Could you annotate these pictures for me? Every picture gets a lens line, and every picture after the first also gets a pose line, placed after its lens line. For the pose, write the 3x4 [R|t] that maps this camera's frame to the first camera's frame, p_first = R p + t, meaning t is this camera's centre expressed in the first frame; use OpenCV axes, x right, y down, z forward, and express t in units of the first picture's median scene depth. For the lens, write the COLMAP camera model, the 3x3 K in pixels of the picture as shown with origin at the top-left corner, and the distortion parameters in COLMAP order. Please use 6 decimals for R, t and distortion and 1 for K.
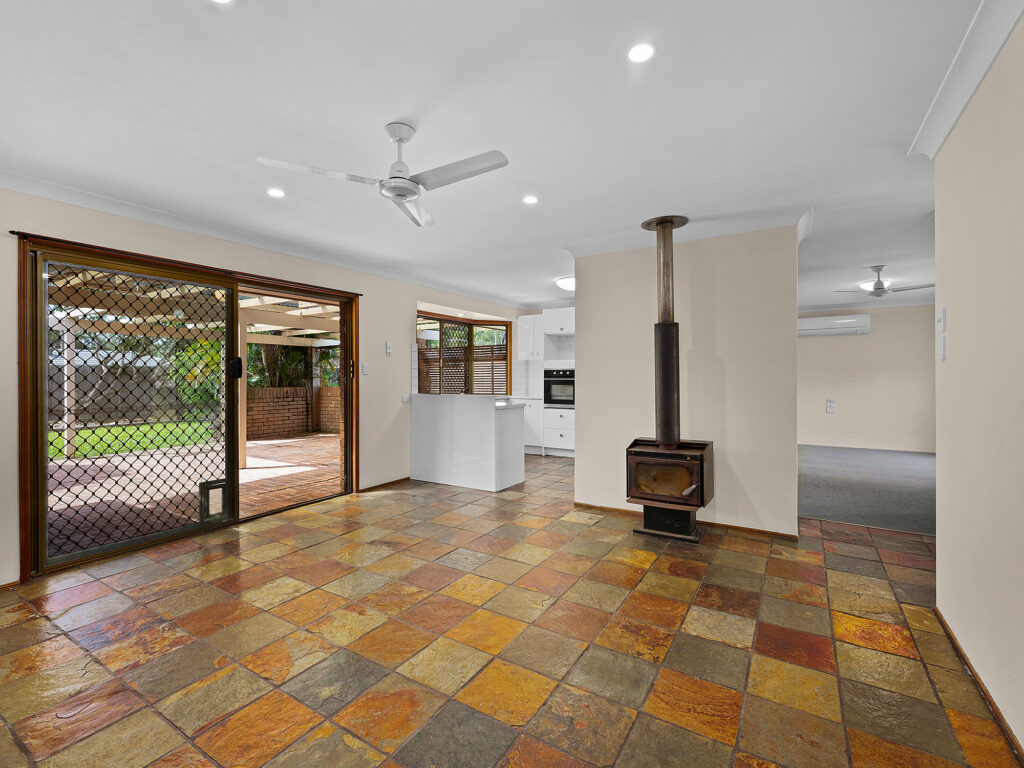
lens RADIAL K [[460.1, 0, 511.7], [0, 460.1, 381.1], [0, 0, 1]] dist [-0.002675, -0.000316]
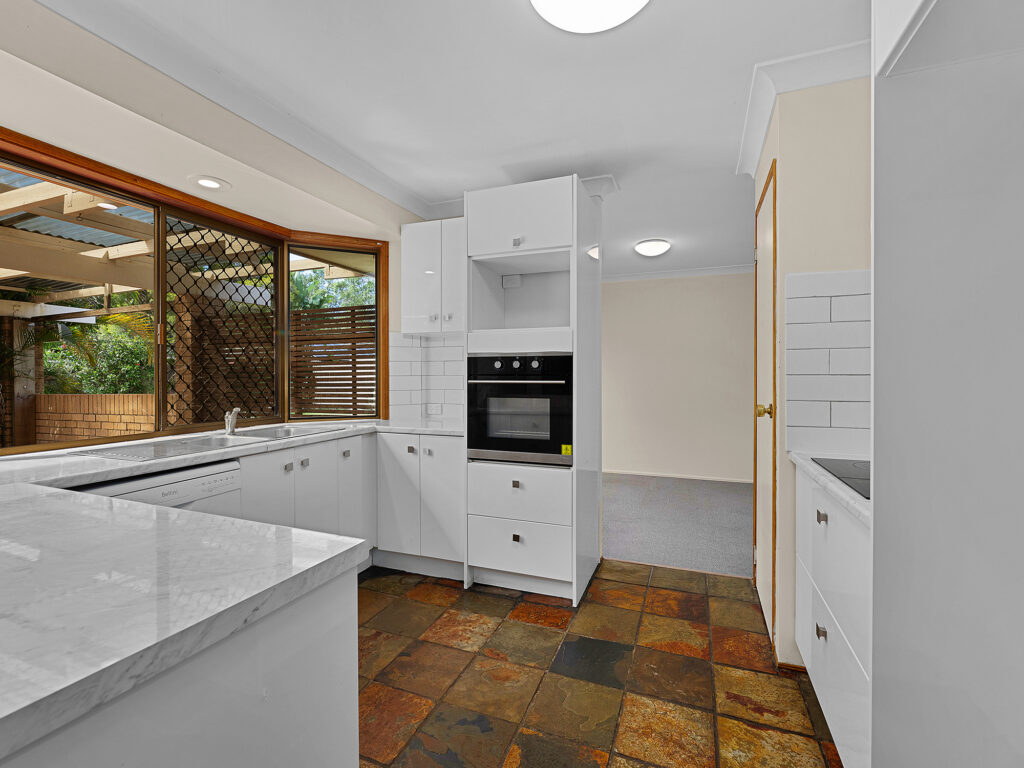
lens RADIAL K [[460.1, 0, 513.1], [0, 460.1, 380.3], [0, 0, 1]] dist [-0.002675, -0.000316]
pose [[0.982717, -0.001144, 0.185110, 0.034468], [0.001065, 0.999999, 0.000525, -0.005074], [-0.185111, -0.000319, 0.982718, 0.572097]]
